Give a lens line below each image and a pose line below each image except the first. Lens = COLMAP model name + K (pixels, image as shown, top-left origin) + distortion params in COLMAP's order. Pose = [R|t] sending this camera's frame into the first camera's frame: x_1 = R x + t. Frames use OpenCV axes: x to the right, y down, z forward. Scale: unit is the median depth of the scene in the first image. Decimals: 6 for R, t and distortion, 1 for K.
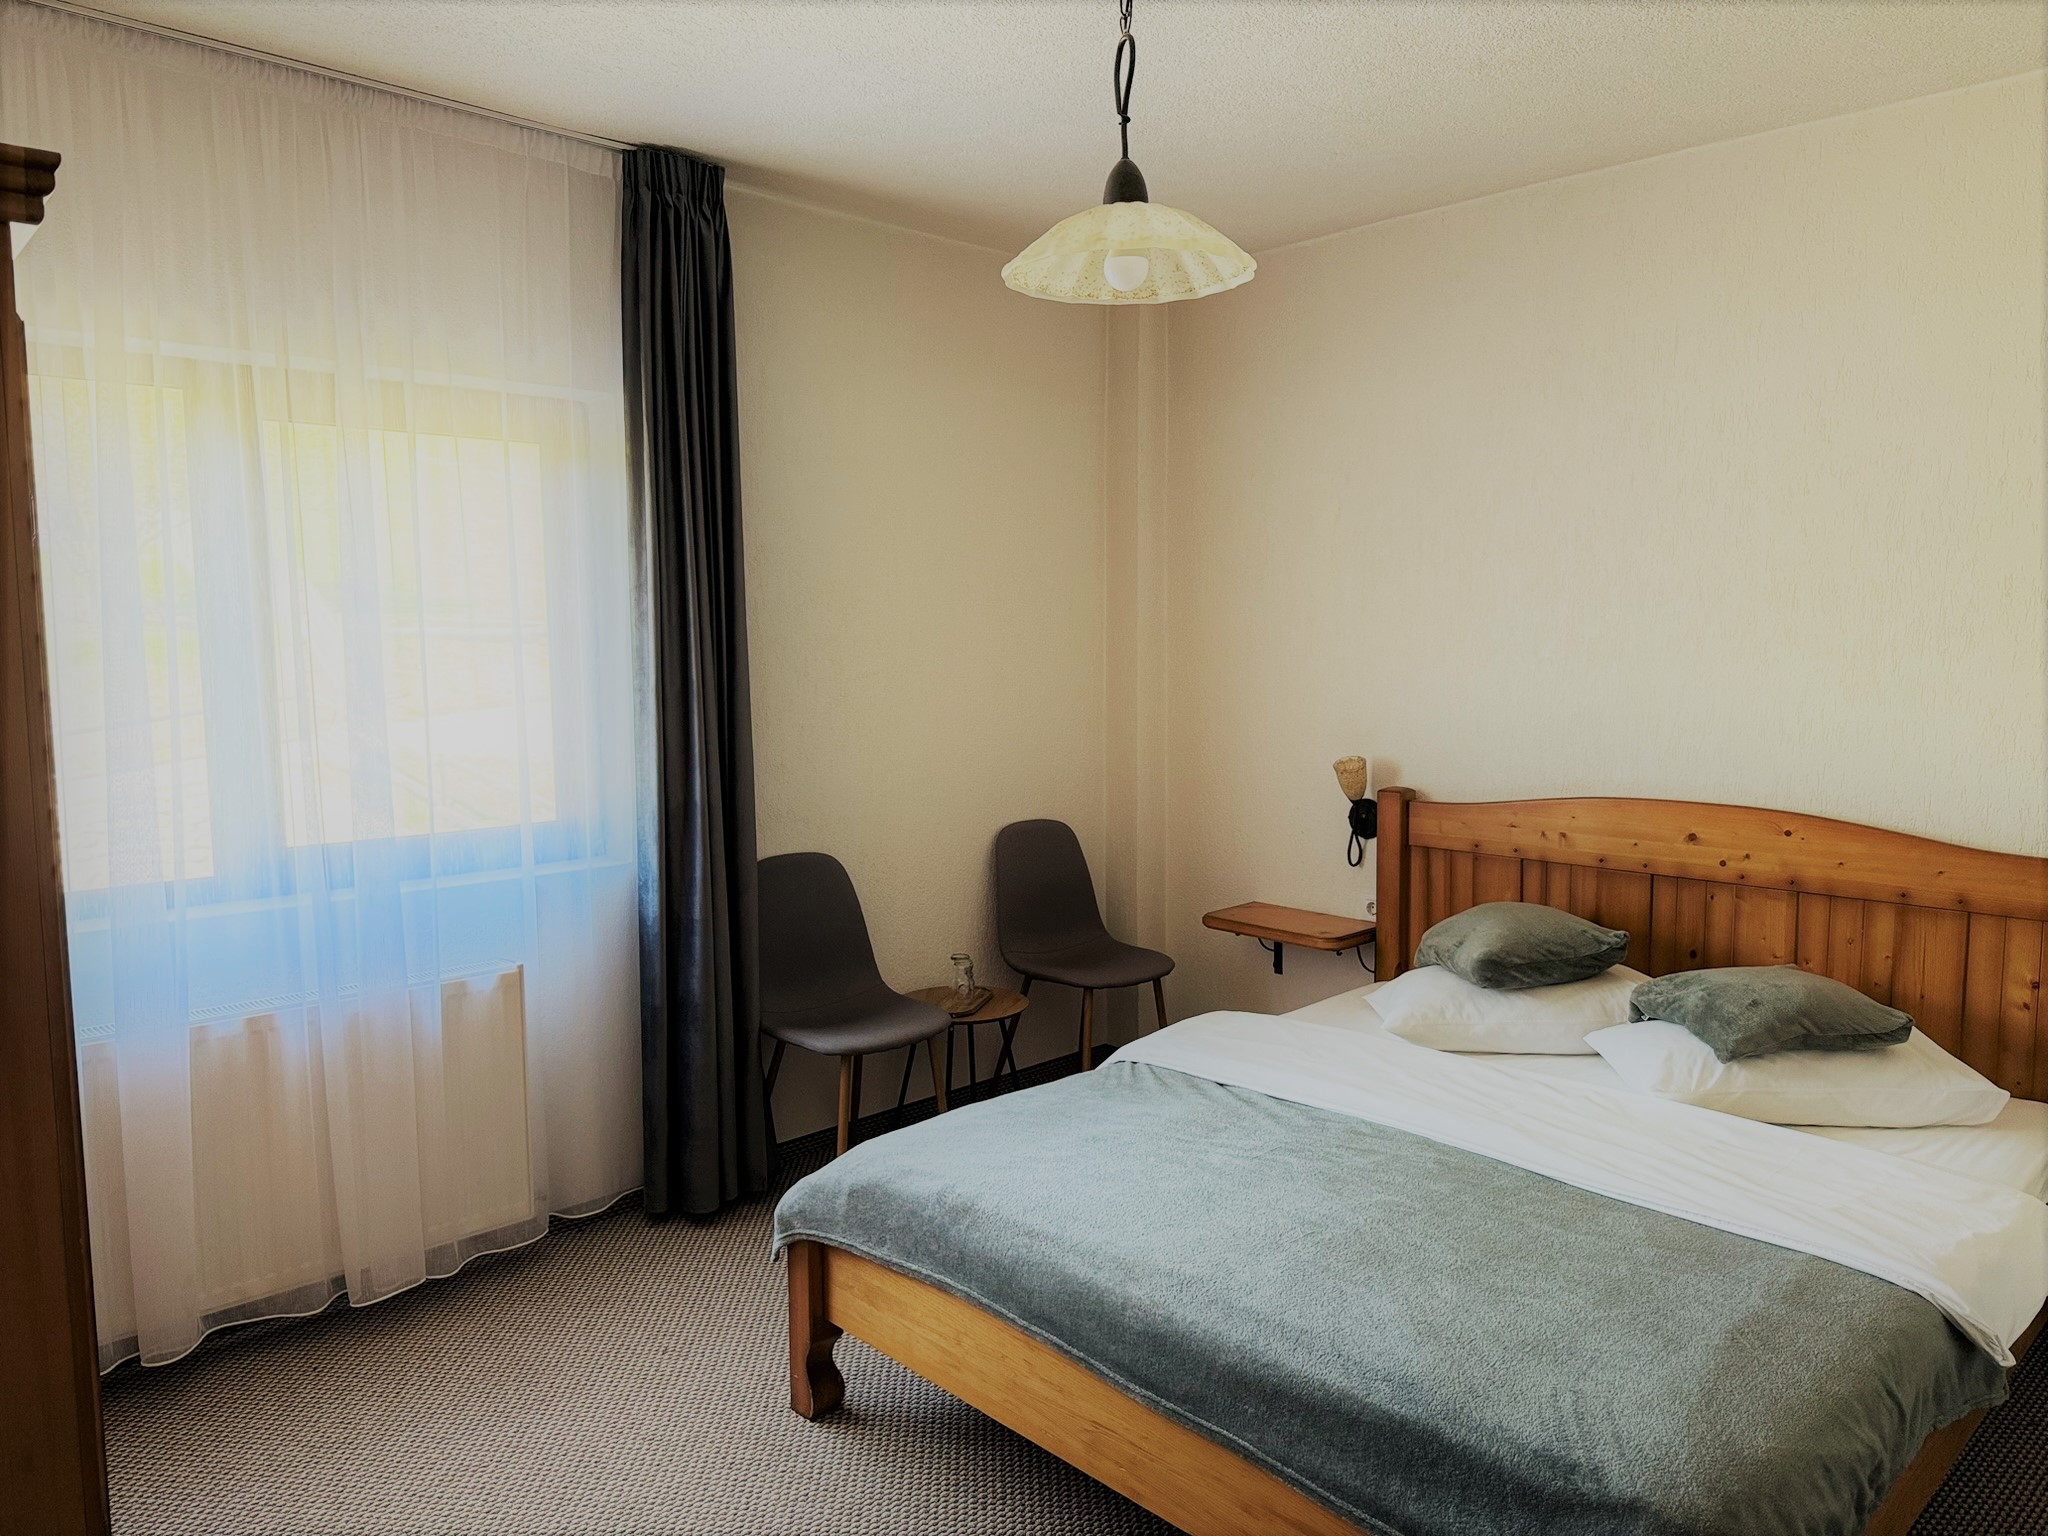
lens RADIAL K [[1462.4, 0, 1018.8], [0, 1462.4, 764.9], [0, 0, 1]] dist [0.112852, -0.193976]
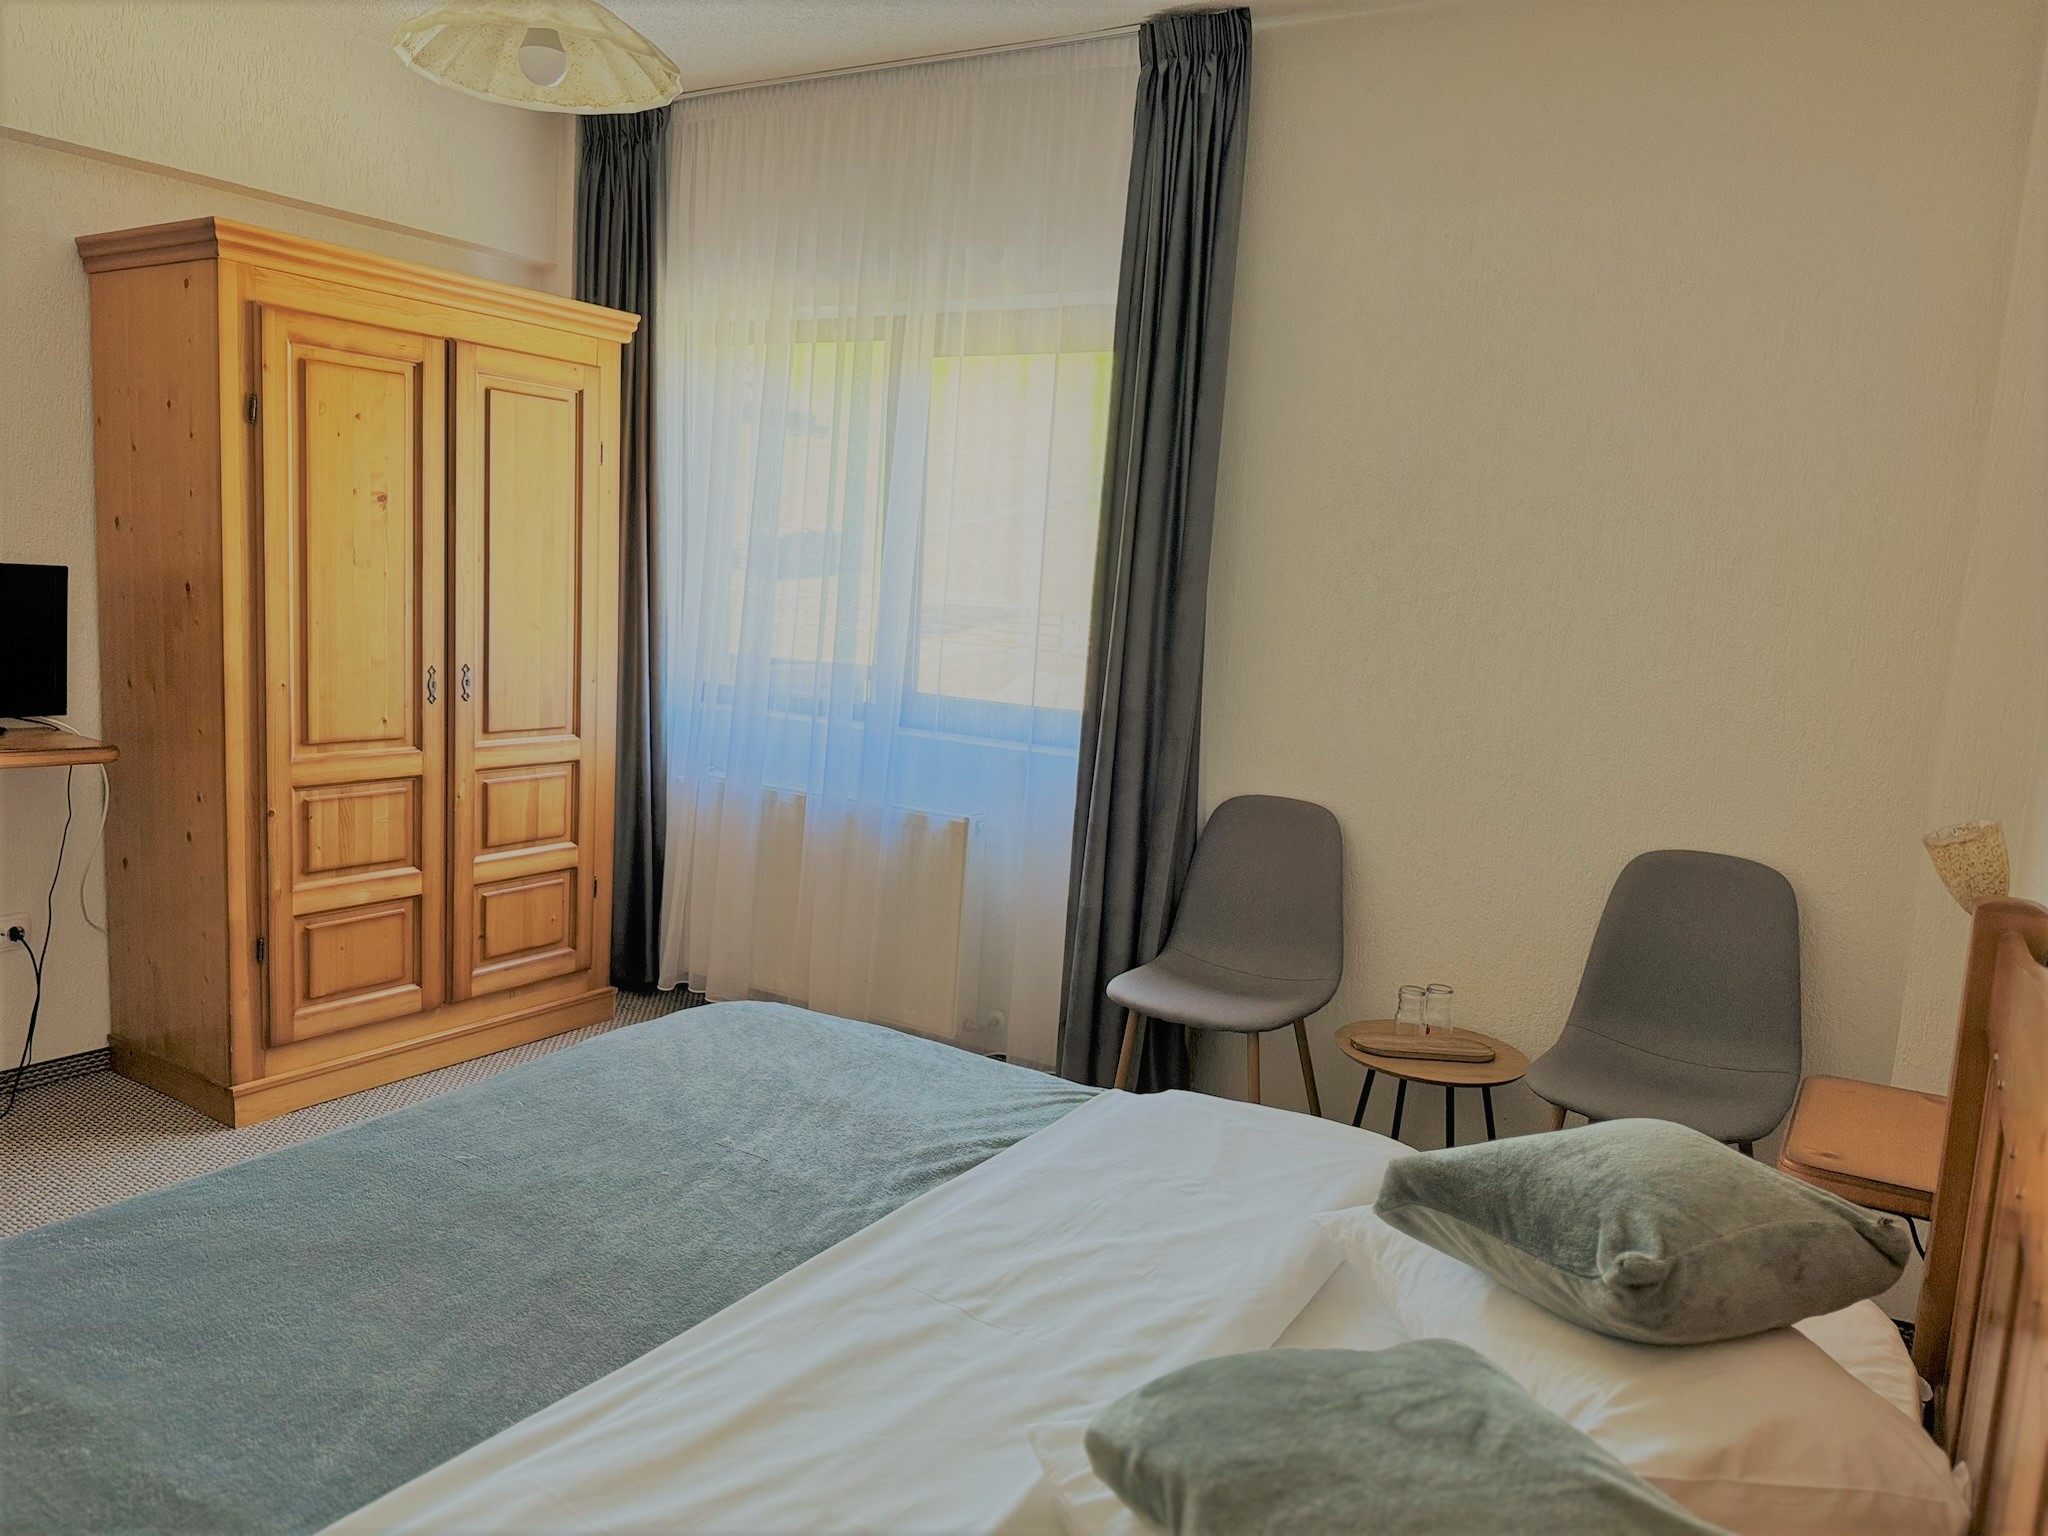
lens RADIAL K [[1462.4, 0, 1018.8], [0, 1462.4, 764.9], [0, 0, 1]] dist [0.112852, -0.193976]
pose [[0.249915, 0.162423, -0.954548, 0.769773], [-0.129876, 0.982545, 0.133183, -0.061982], [0.959518, 0.090689, 0.266648, 0.744230]]
